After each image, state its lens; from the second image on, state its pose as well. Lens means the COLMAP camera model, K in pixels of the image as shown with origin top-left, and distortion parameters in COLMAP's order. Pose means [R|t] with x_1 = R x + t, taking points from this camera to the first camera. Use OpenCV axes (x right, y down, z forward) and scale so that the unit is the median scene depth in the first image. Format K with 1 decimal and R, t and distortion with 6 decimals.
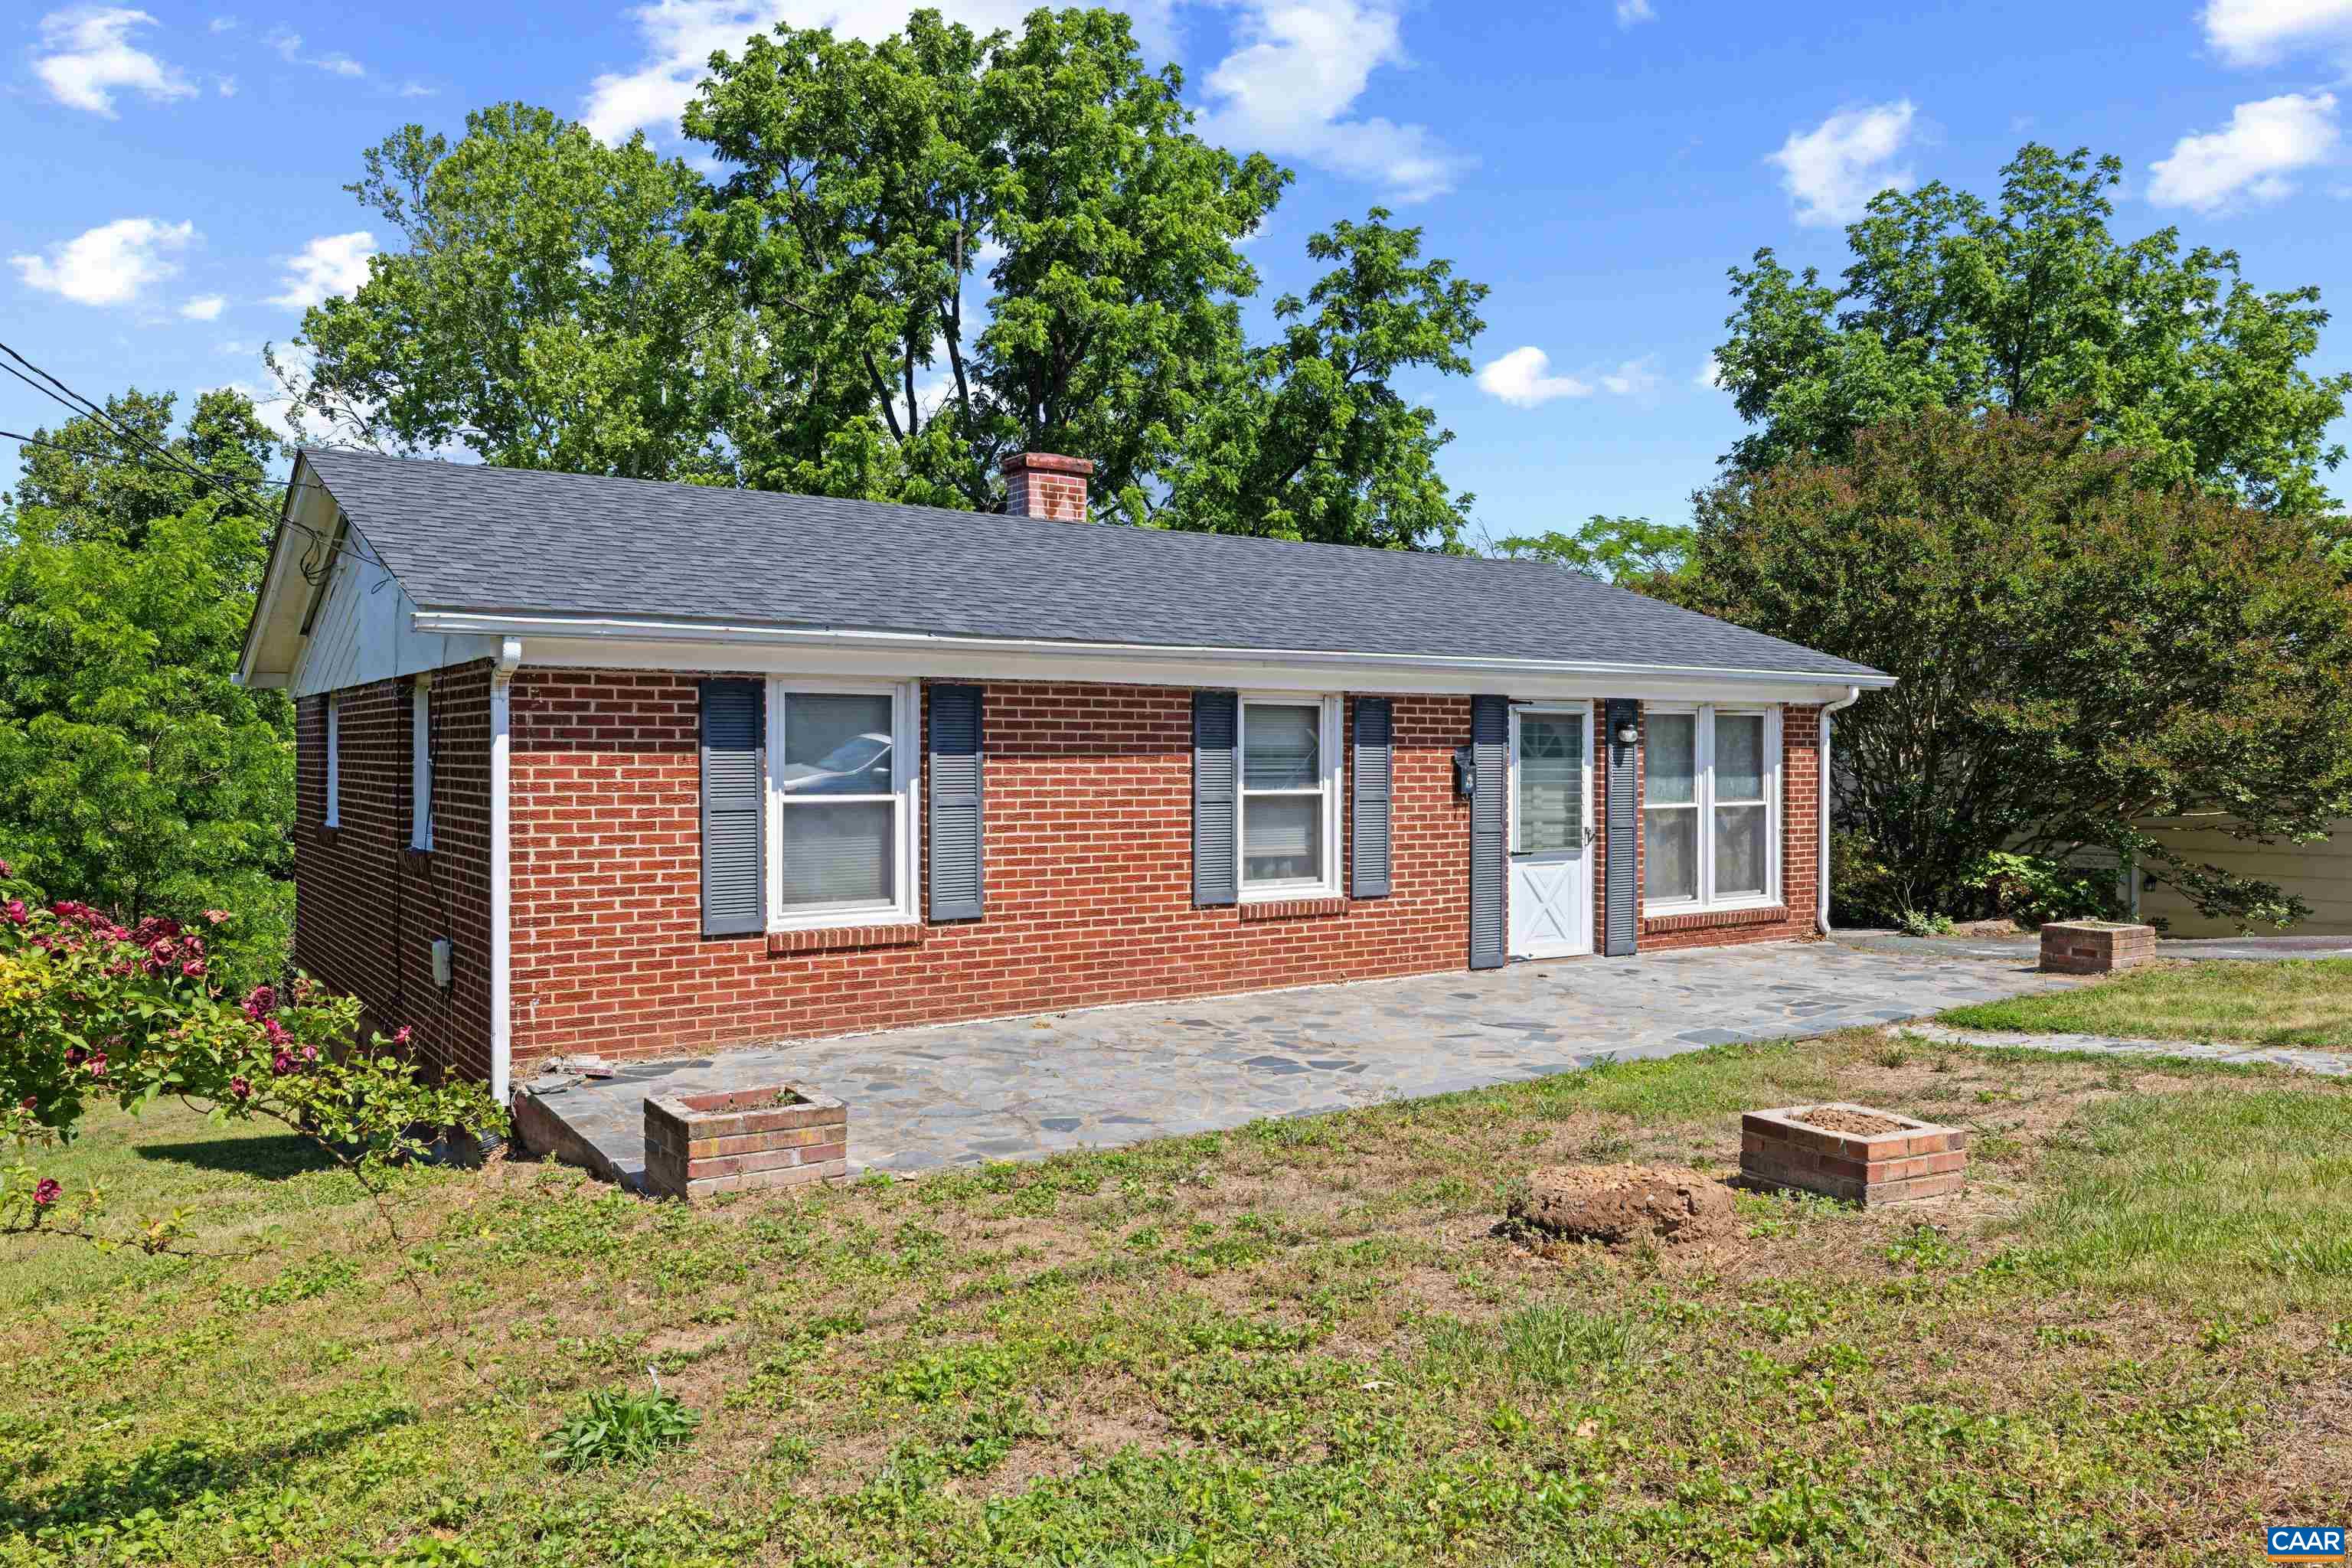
lens RADIAL K [[1647.5, 0, 1164.9], [0, 1647.5, 779.6], [0, 0, 1]] dist [-0.002766, 0.000758]
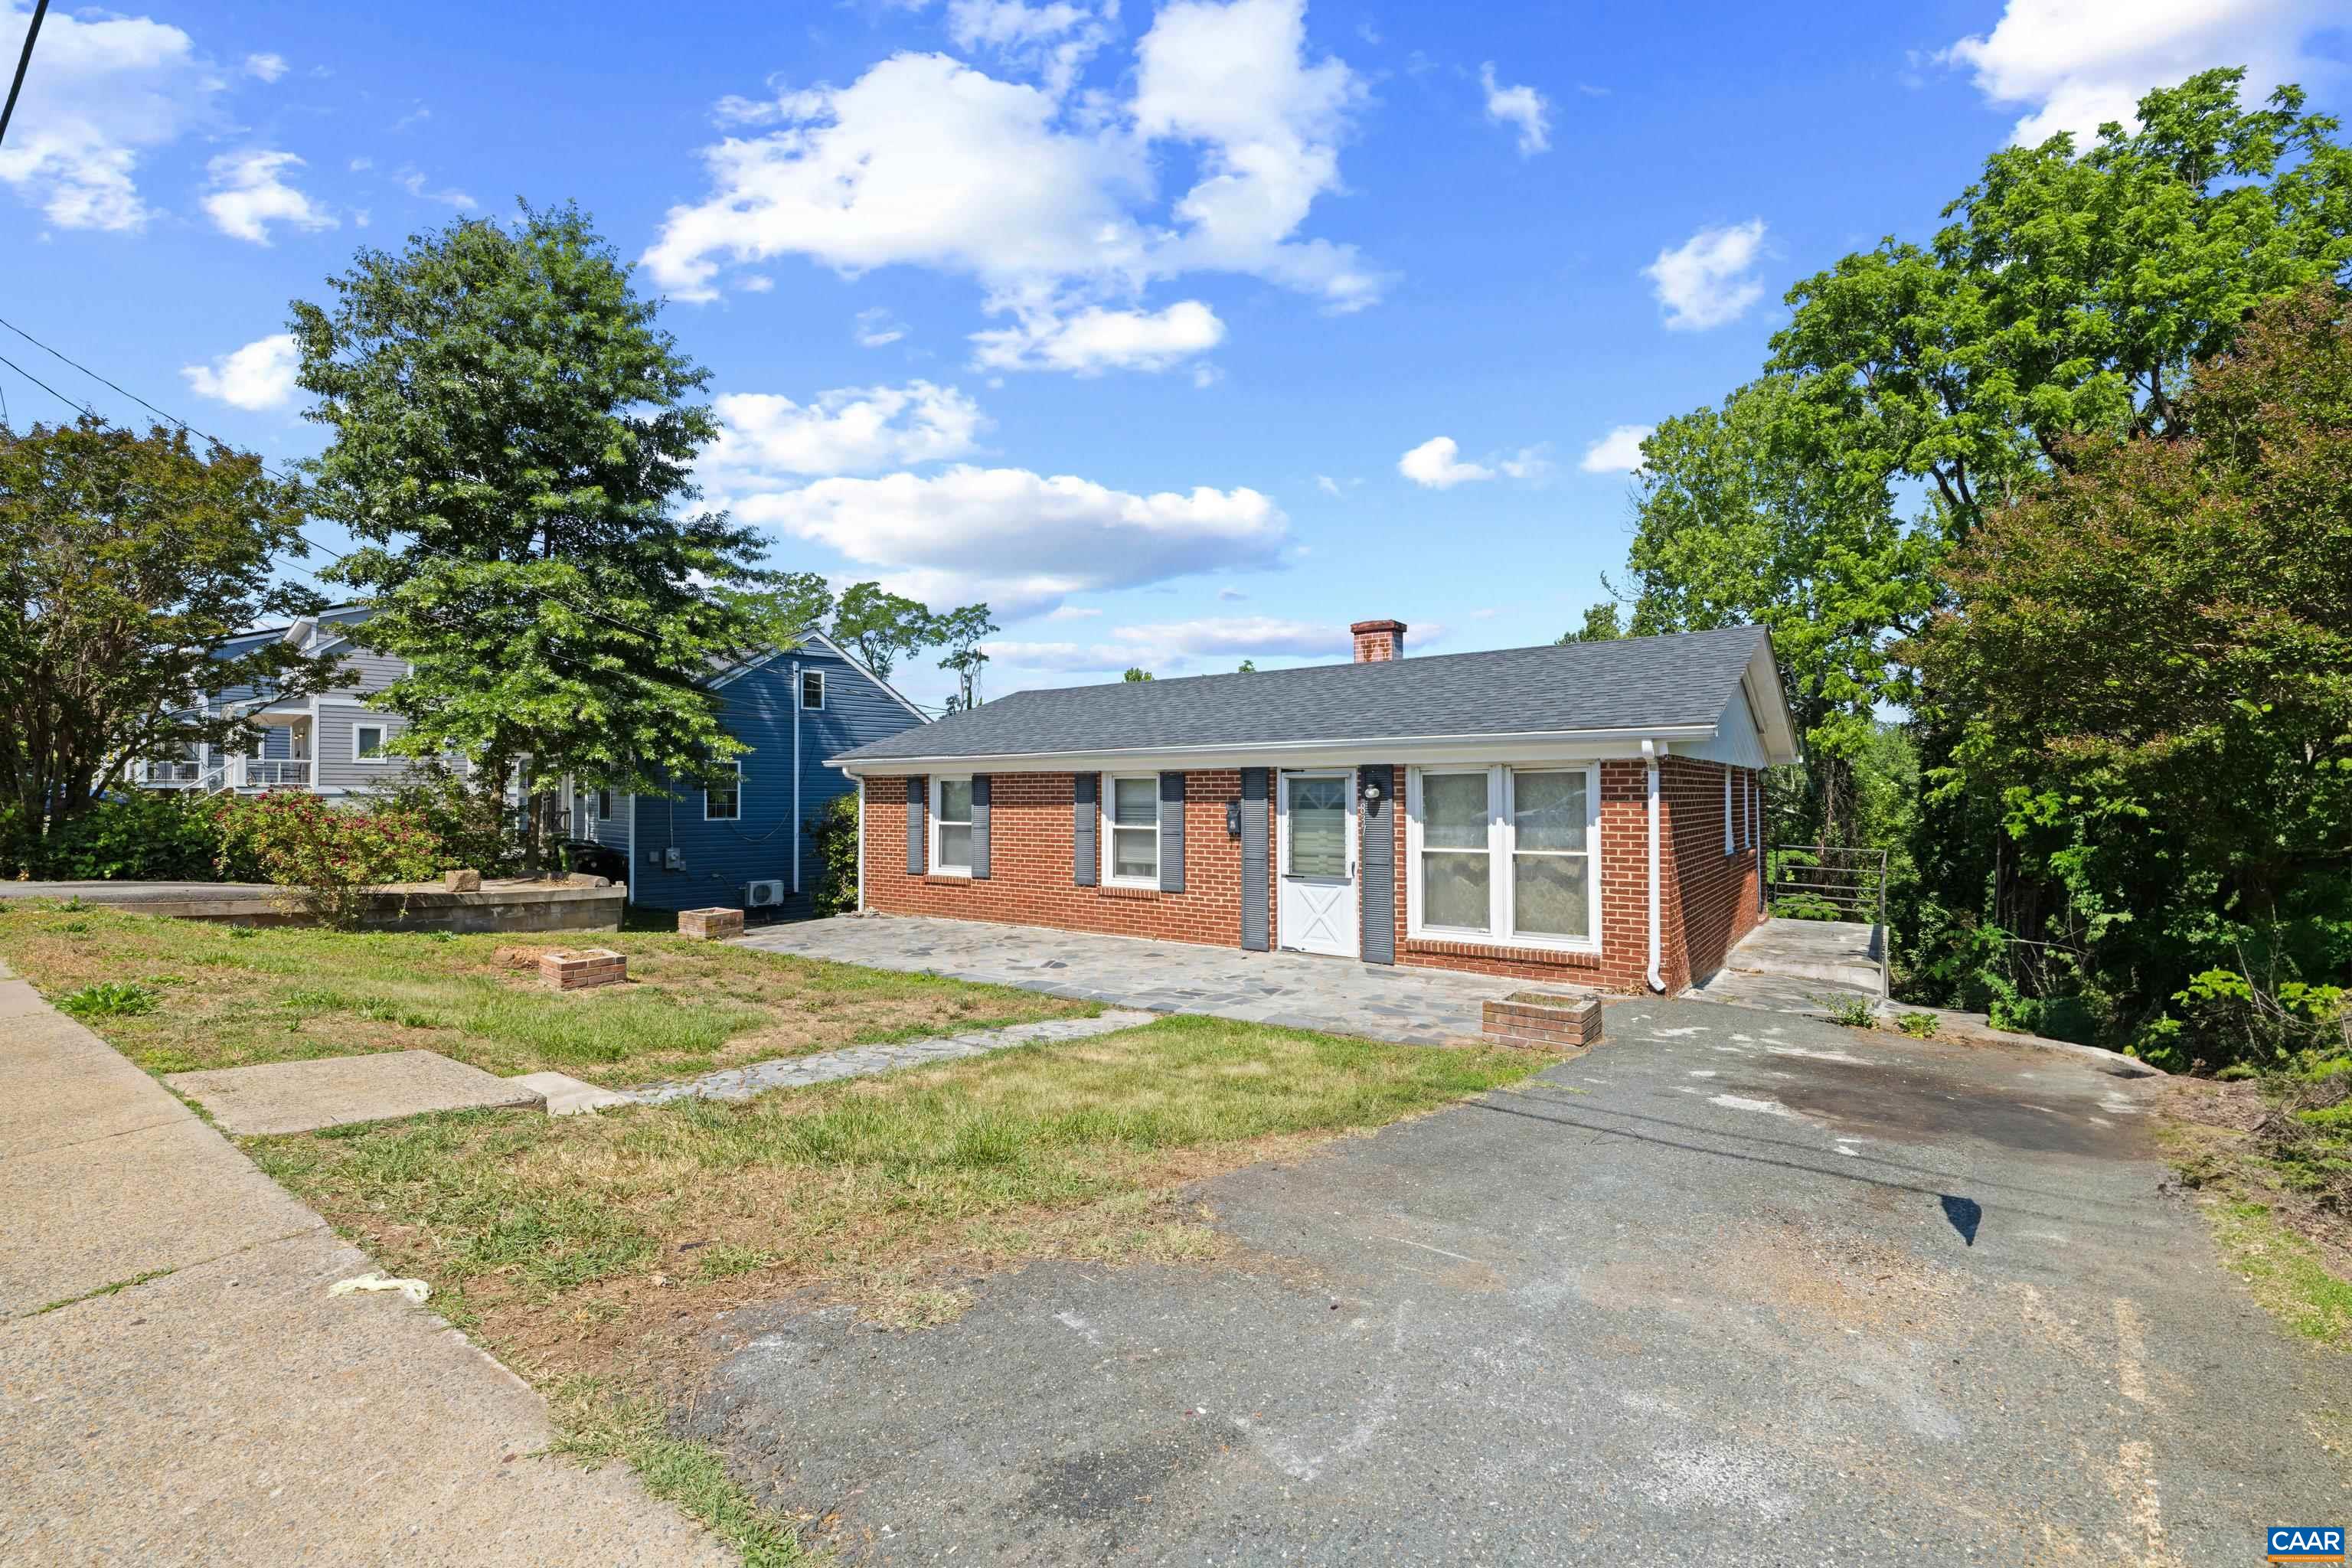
lens RADIAL K [[995.8, 0, 1179.3], [0, 995.8, 775.1], [0, 0, 1]] dist [-0.000275, -0.000076]
pose [[0.341917, -0.022250, -0.939467, 0.986581], [-0.011898, 0.999537, -0.028003, -0.017372], [0.939655, 0.020752, 0.341494, 0.600599]]
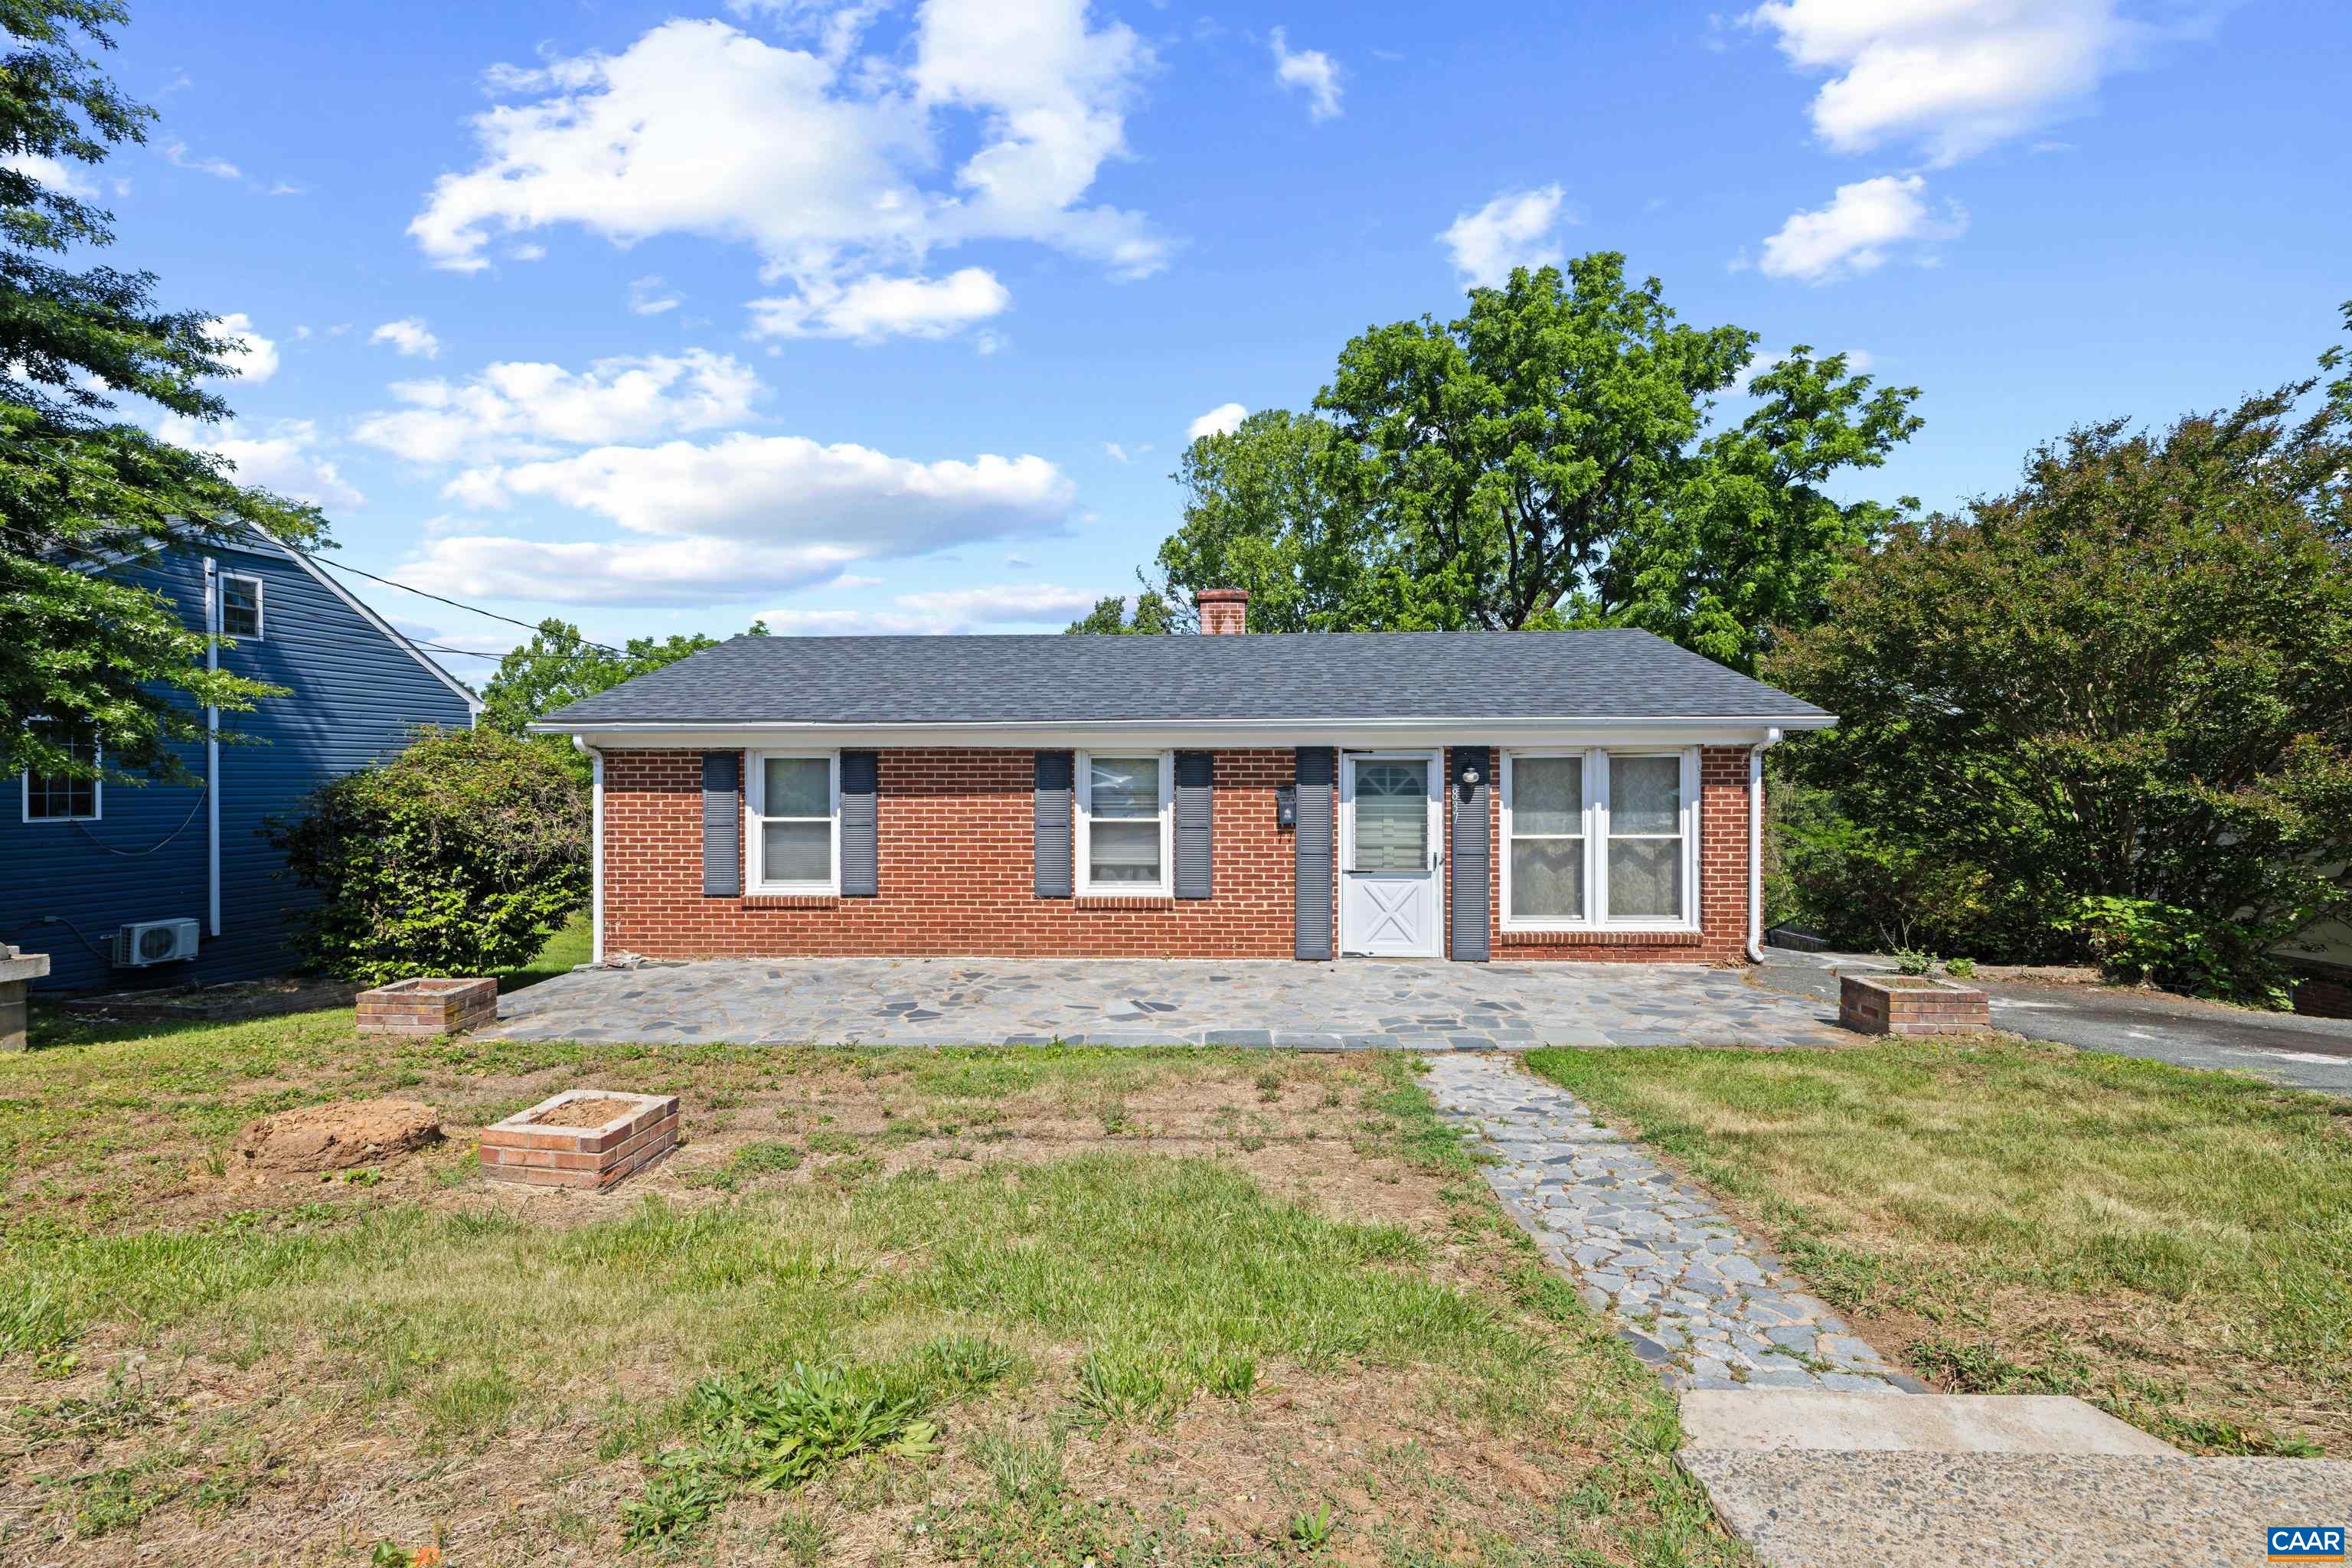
lens RADIAL K [[1001.2, 0, 1176.0], [0, 1001.2, 784.0], [0, 0, 1]] dist [-0.000550, -0.000596]
pose [[0.804019, 0.001383, -0.594602, 0.551315], [-0.006658, 0.999956, -0.006676, -0.015772], [0.594567, 0.009326, 0.803992, 0.297096]]
